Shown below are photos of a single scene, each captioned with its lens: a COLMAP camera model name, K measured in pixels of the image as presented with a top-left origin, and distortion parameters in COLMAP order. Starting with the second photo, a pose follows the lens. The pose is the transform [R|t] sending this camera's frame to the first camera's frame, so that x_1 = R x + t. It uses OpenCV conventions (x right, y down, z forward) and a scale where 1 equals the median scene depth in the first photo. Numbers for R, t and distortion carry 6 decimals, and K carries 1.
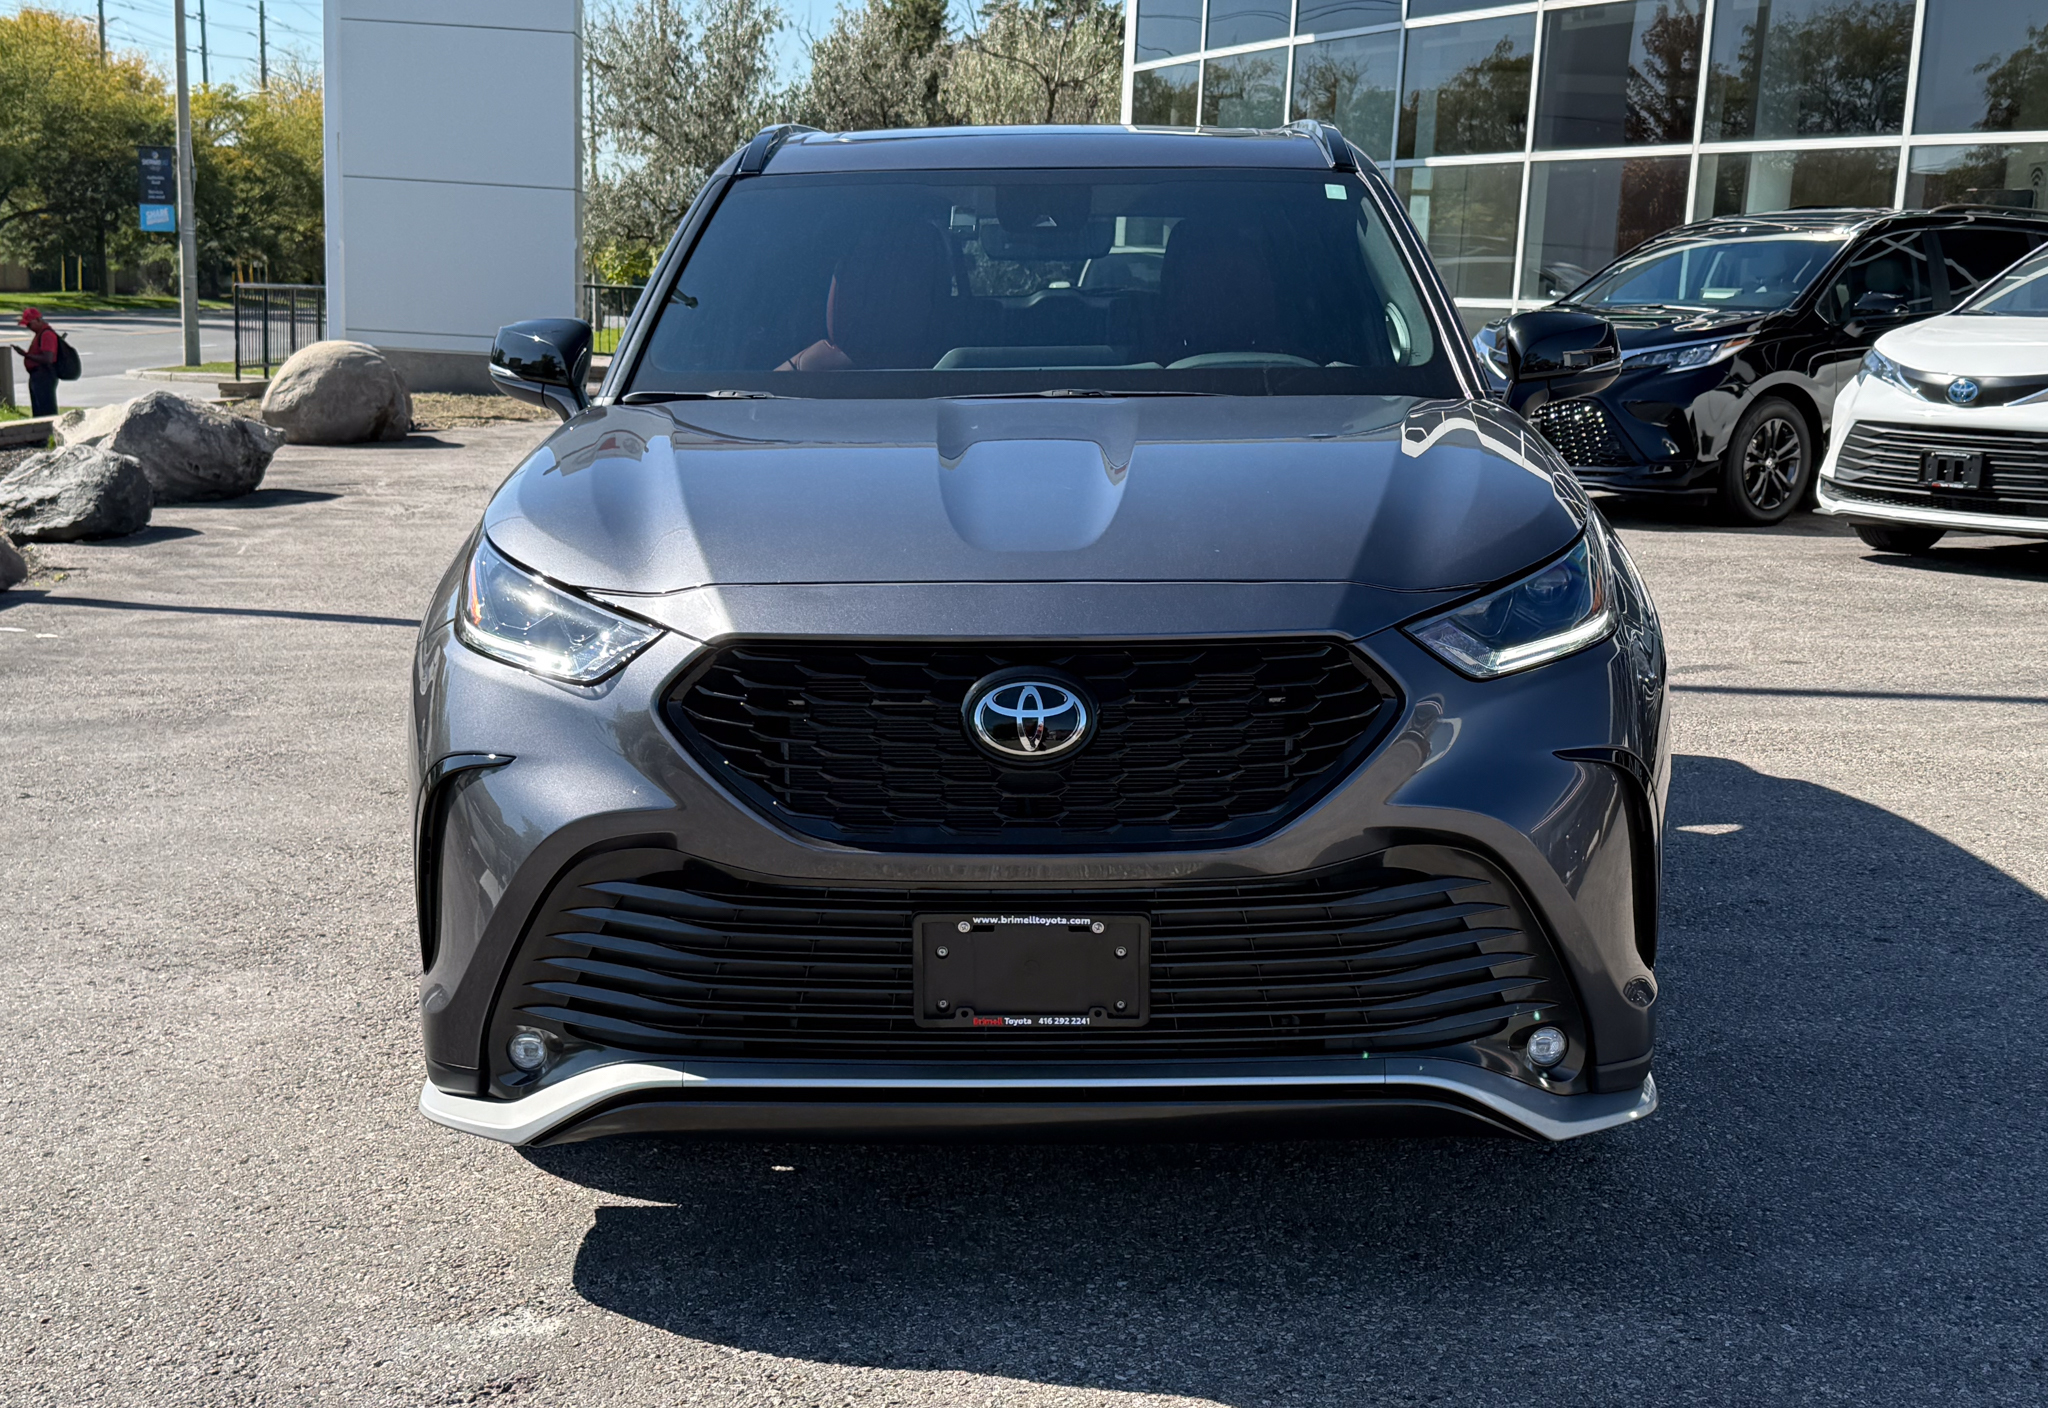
lens RADIAL K [[2544.6, 0, 1023.0], [0, 2544.6, 706.1], [0, 0, 1]] dist [-0.033150, 0.000000]
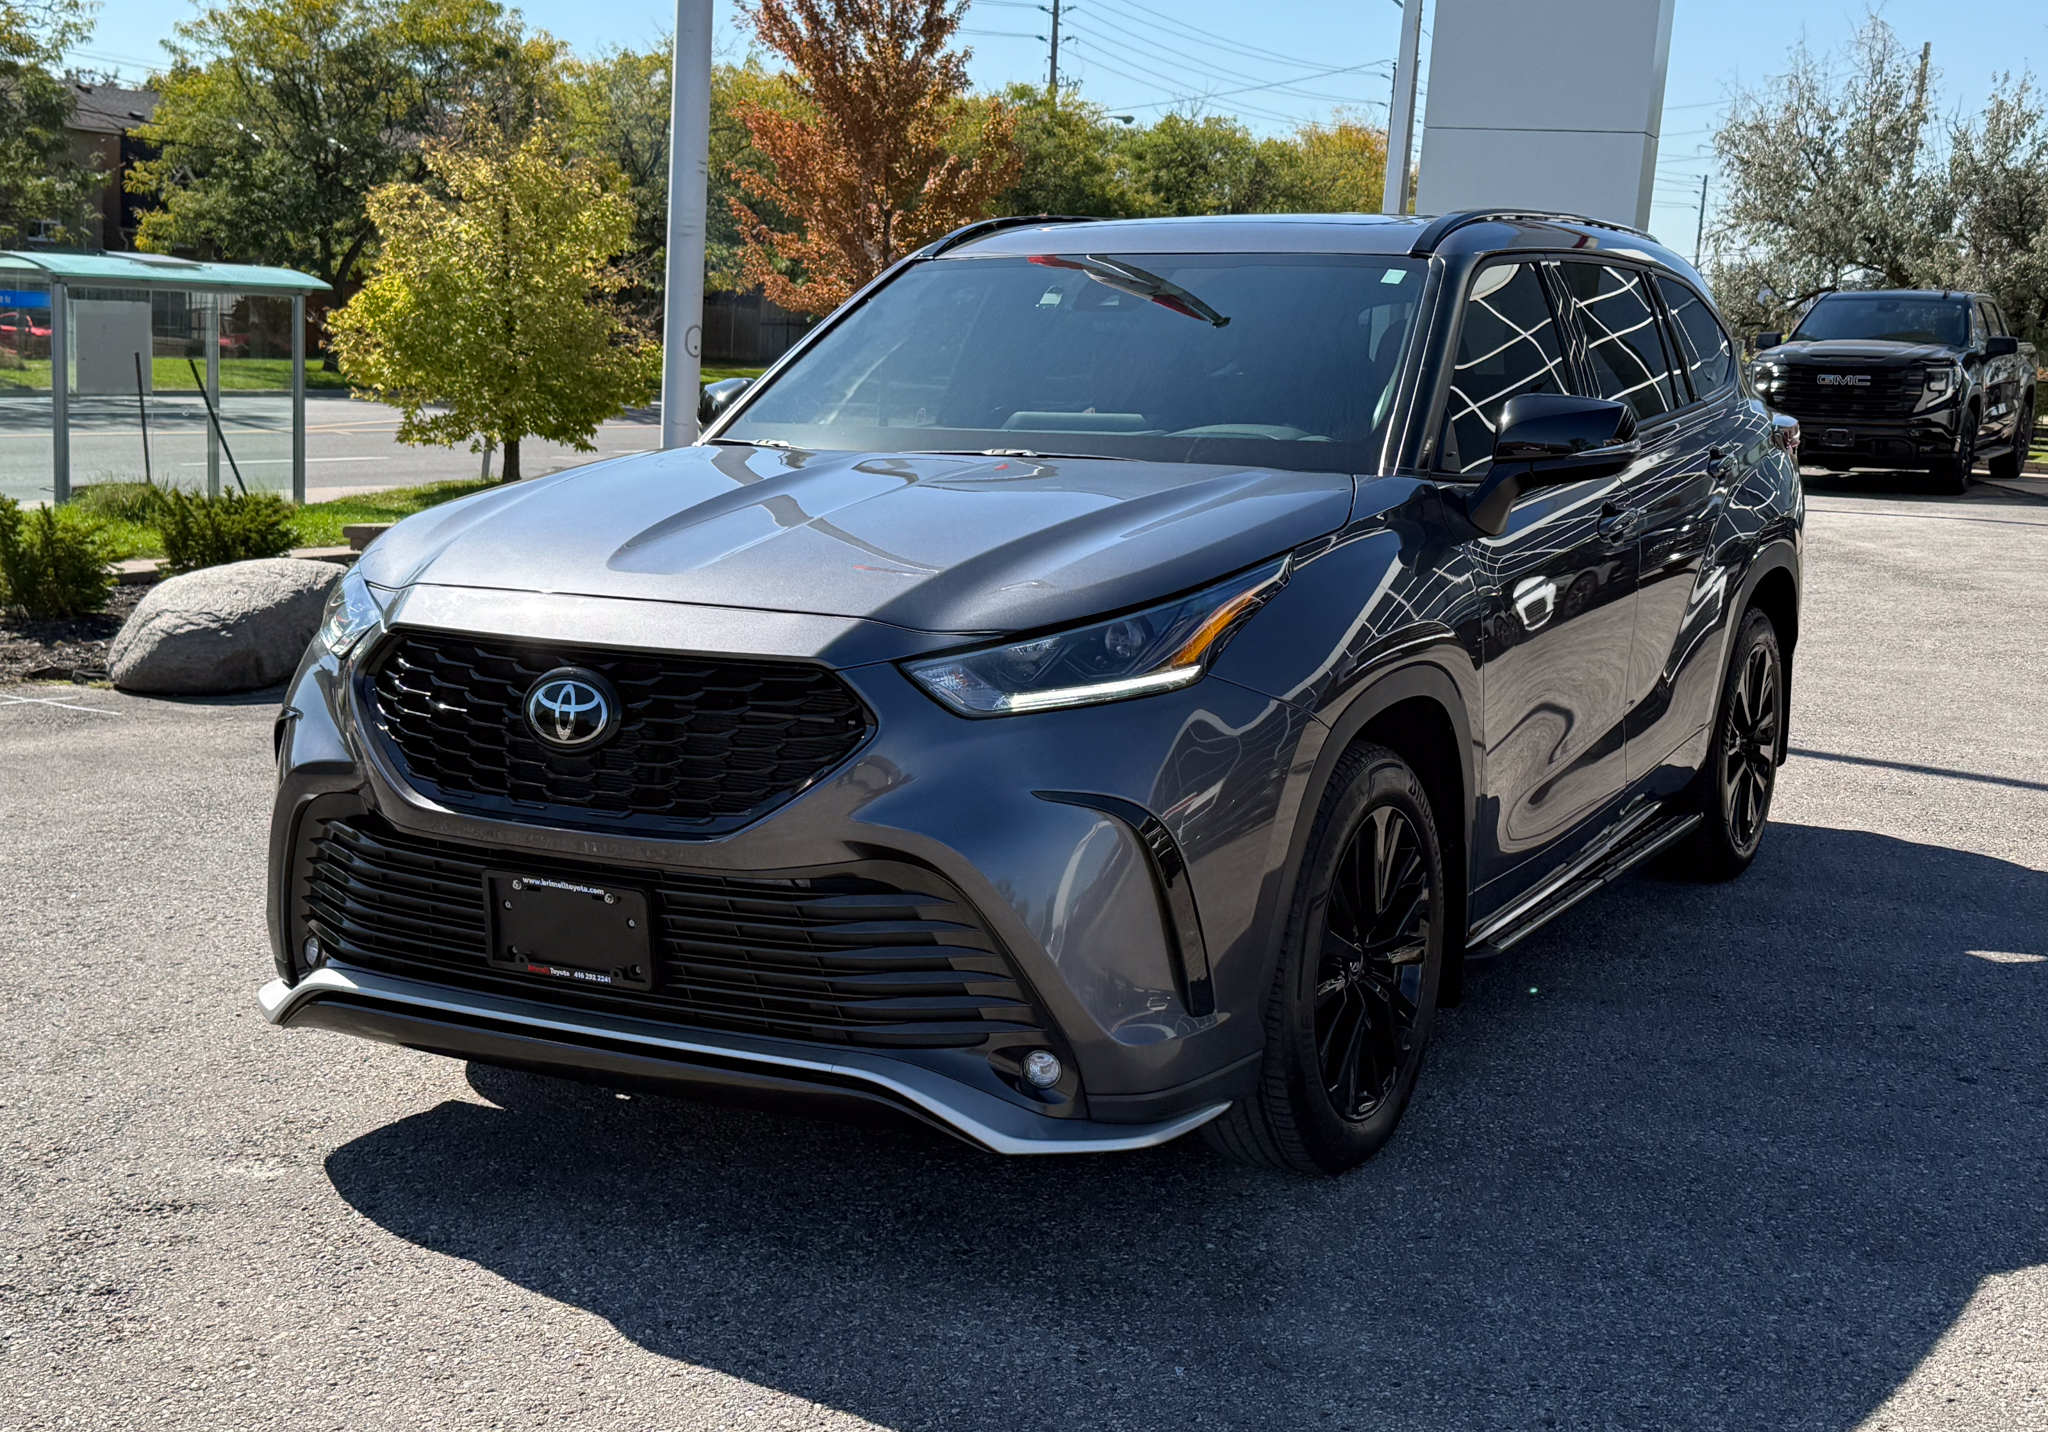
lens RADIAL K [[2343.1, 0, 1024.4], [0, 2343.1, 711.6], [0, 0, 1]] dist [0.018262, 0.000000]
pose [[0.912395, 0.088229, -0.399688, 0.611491], [-0.096764, 0.995307, -0.001181, -0.013981], [0.397708, 0.039753, 0.916651, 0.095945]]
